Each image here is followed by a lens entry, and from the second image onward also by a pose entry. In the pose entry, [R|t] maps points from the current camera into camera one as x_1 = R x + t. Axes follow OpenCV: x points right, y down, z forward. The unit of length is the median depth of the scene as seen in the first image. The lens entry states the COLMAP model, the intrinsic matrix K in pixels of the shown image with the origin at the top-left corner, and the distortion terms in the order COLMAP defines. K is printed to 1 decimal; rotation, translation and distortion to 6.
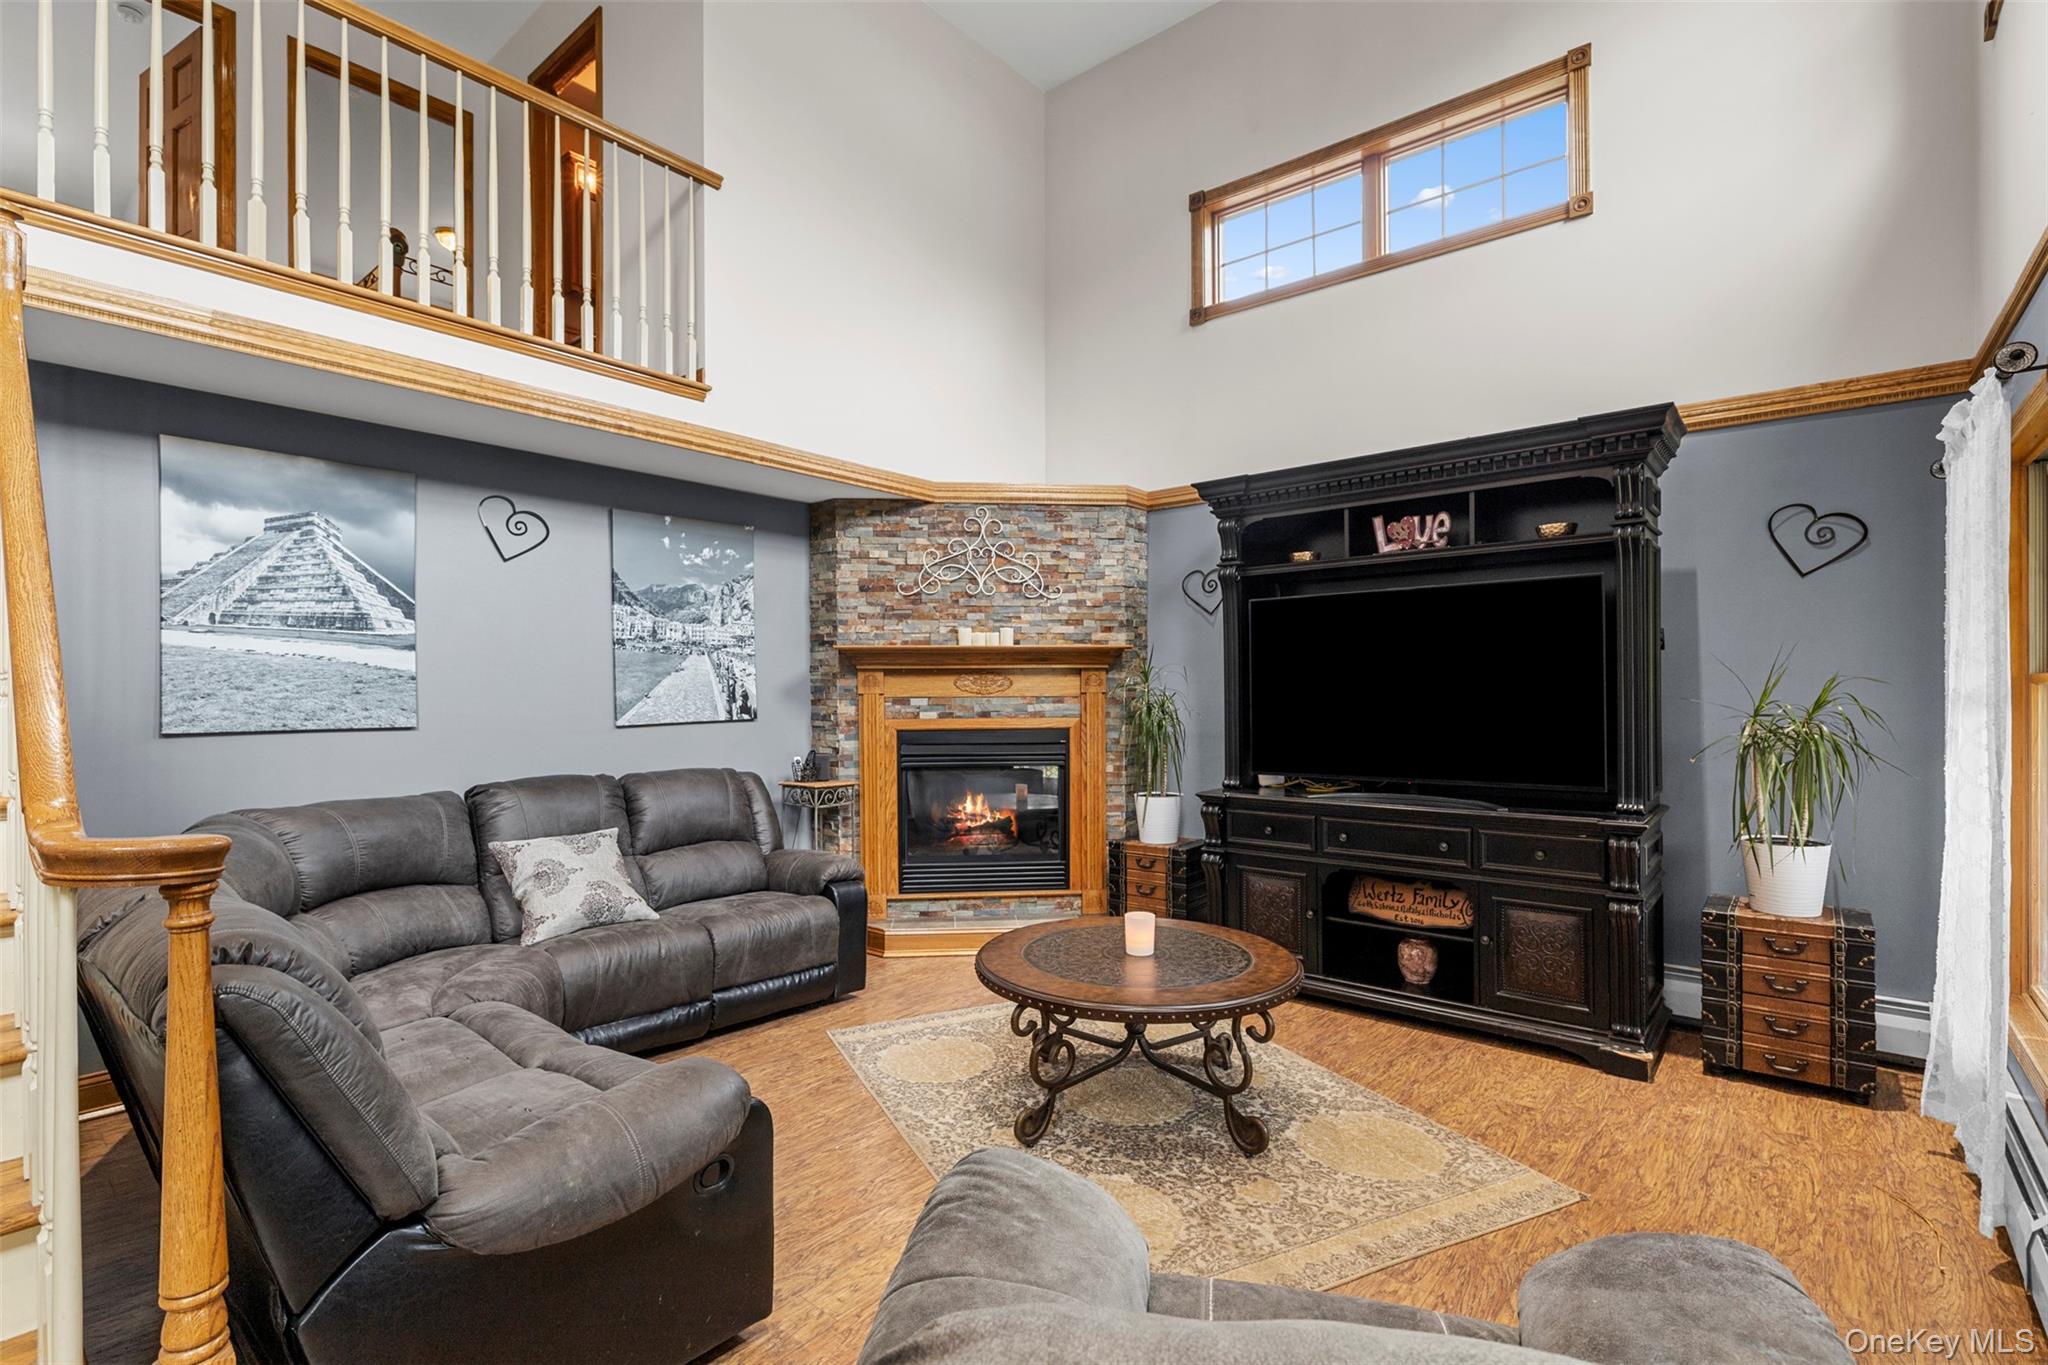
lens RADIAL K [[939.5, 0, 1030.0], [0, 939.5, 692.1], [0, 0, 1]] dist [-0.008360, 0.001856]
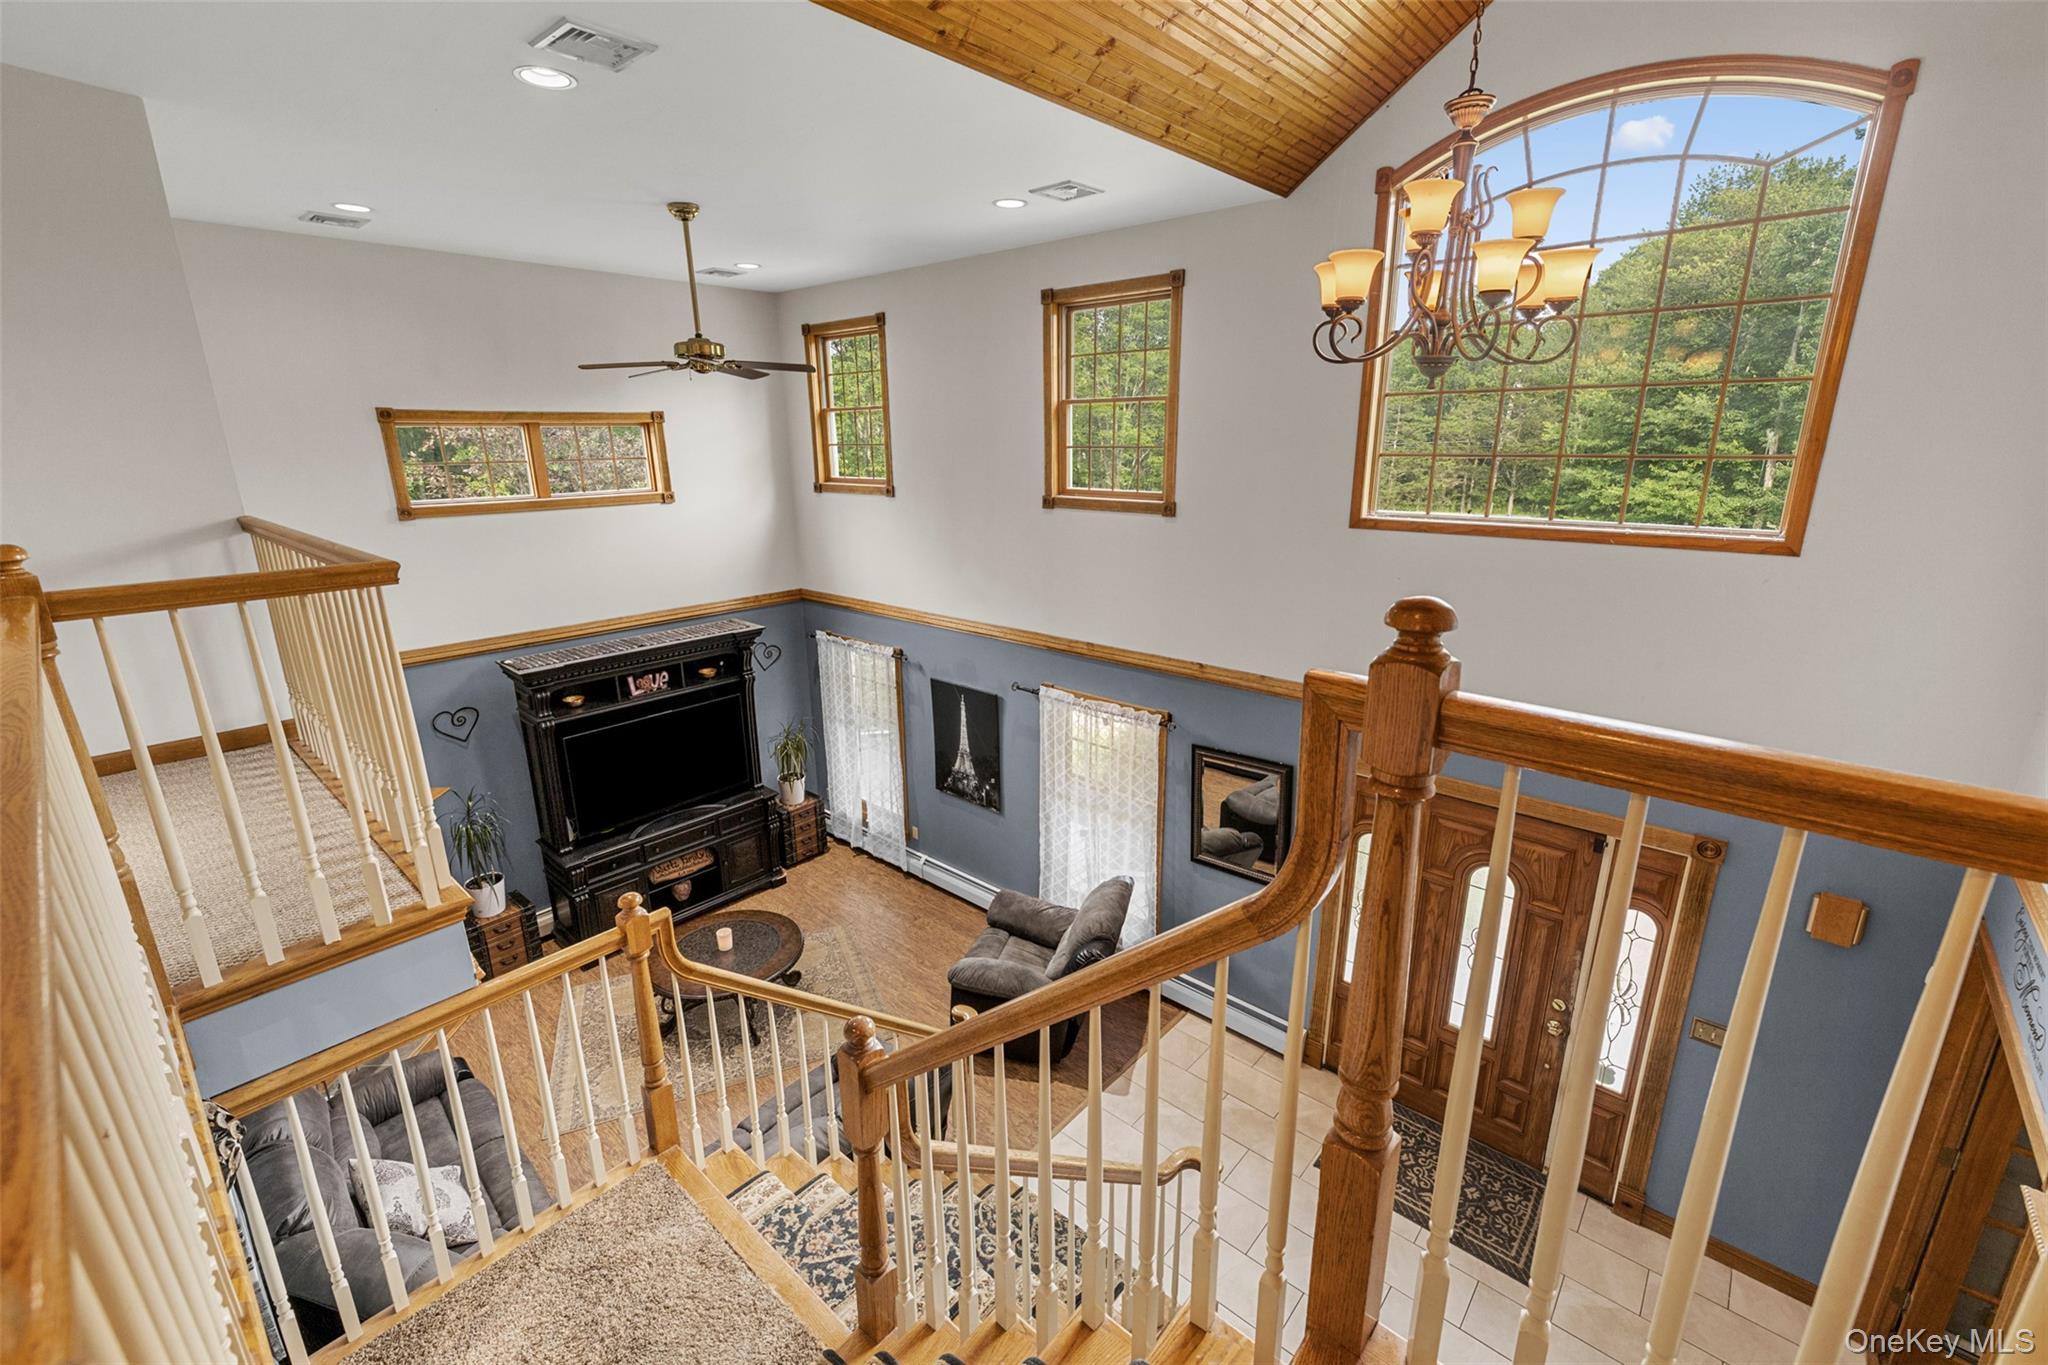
lens RADIAL K [[872.6, 0, 1024.5], [0, 872.6, 683.5], [0, 0, 1]] dist [0.003516, -0.001055]
pose [[0.028117, -0.279531, 0.959725, -1.190388], [0.004229, 0.960129, 0.279525, -0.631100], [-0.999596, -0.003800, 0.028178, 0.210437]]
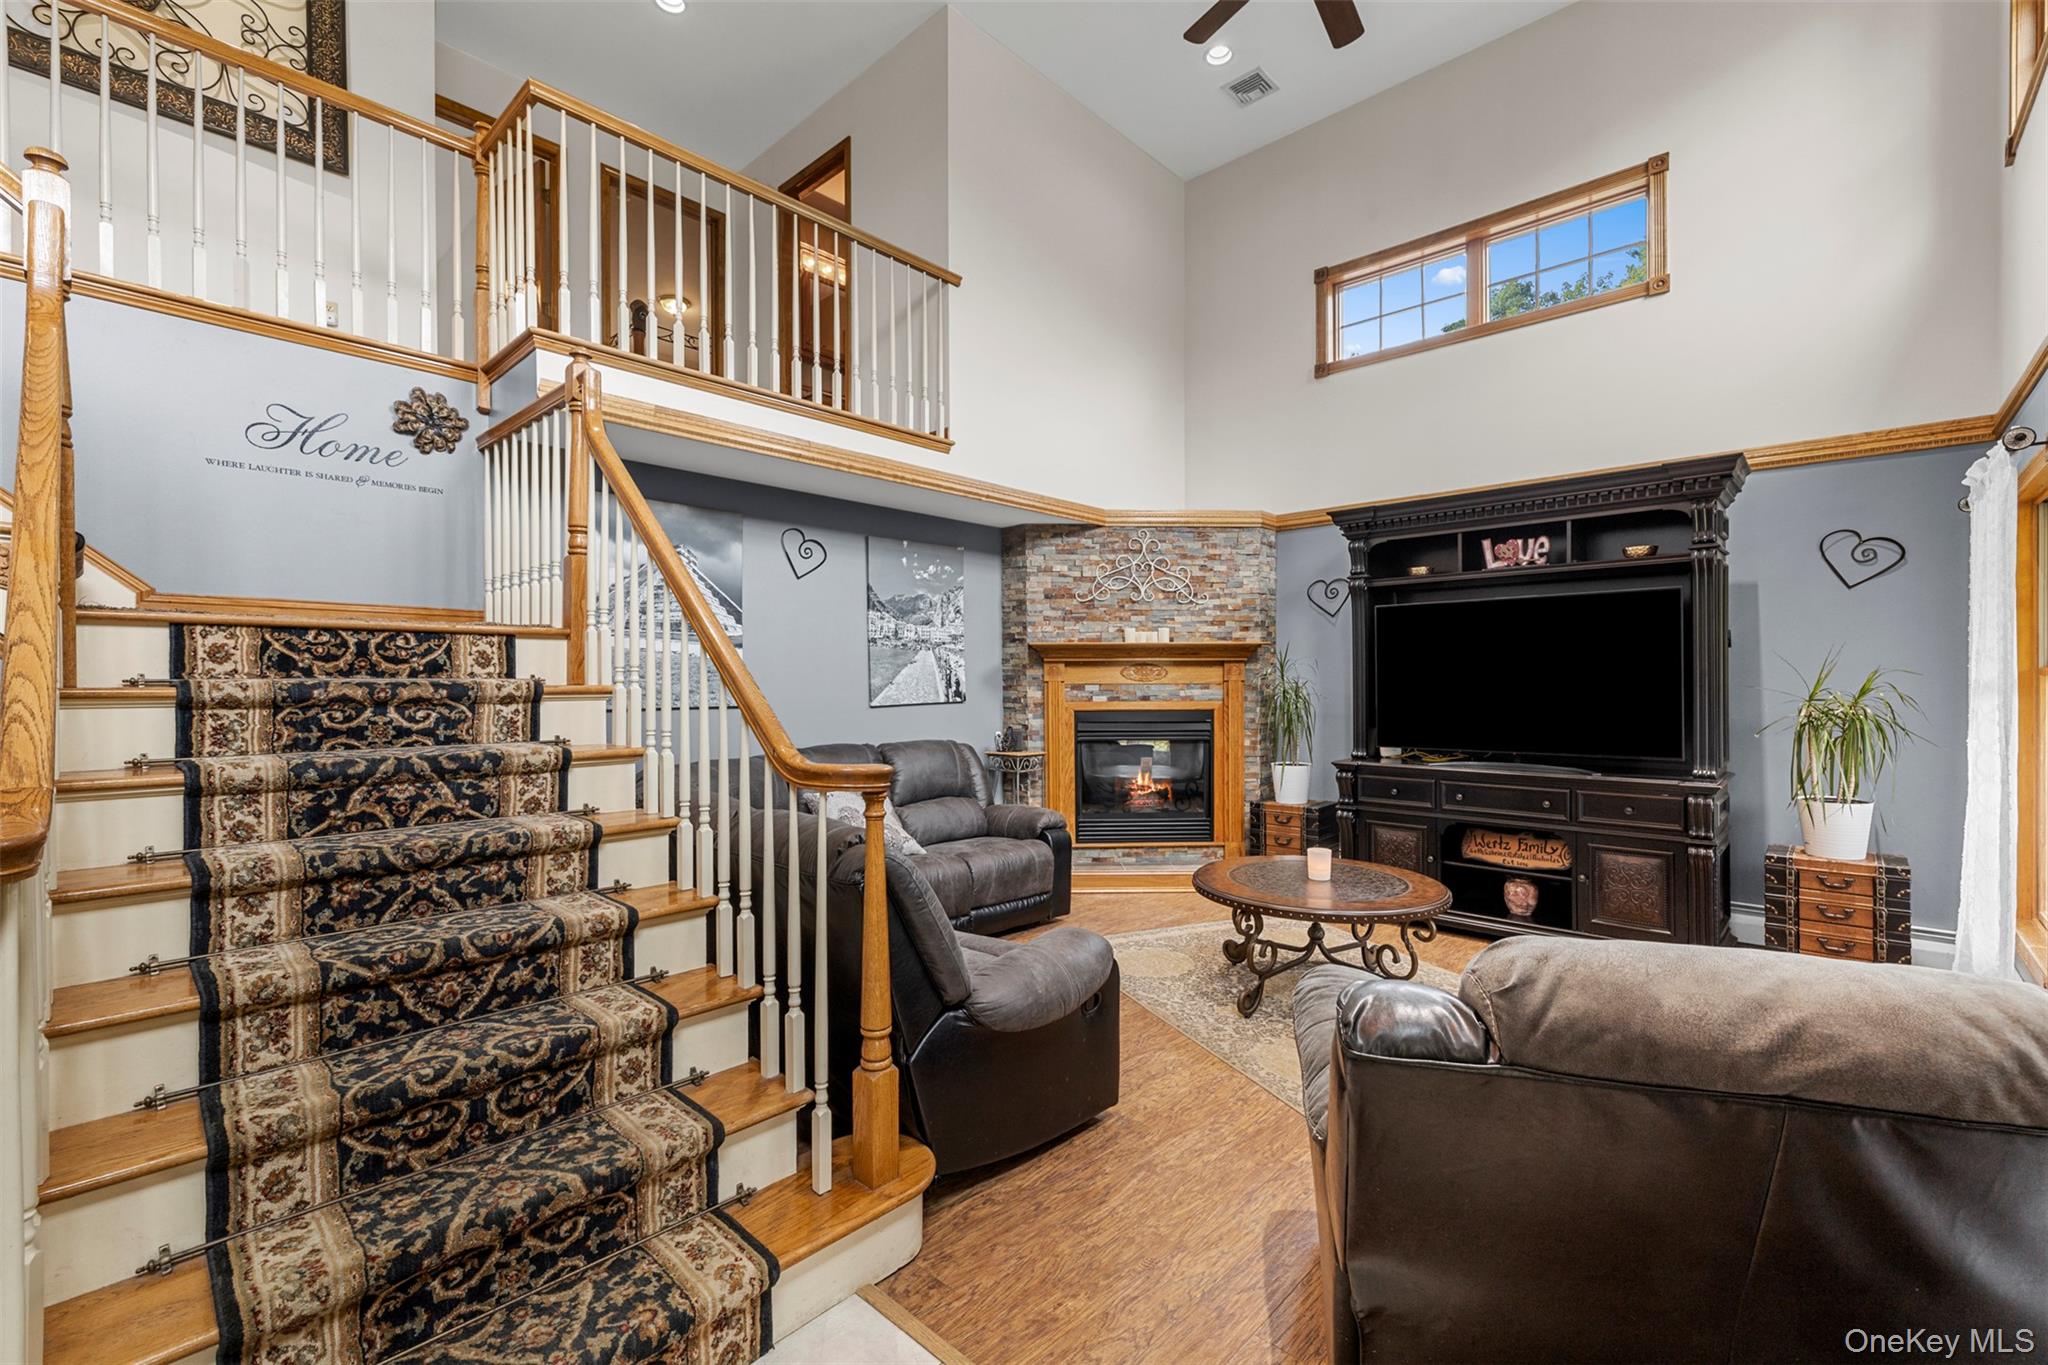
lens RADIAL K [[872.6, 0, 1036.7], [0, 872.6, 679.2], [0, 0, 1]] dist [0.003516, -0.001055]
pose [[0.998620, 0.001608, -0.052498, -0.162273], [-0.001589, 0.999999, 0.000406, -0.001647], [0.052498, -0.000322, 0.998621, -0.184739]]
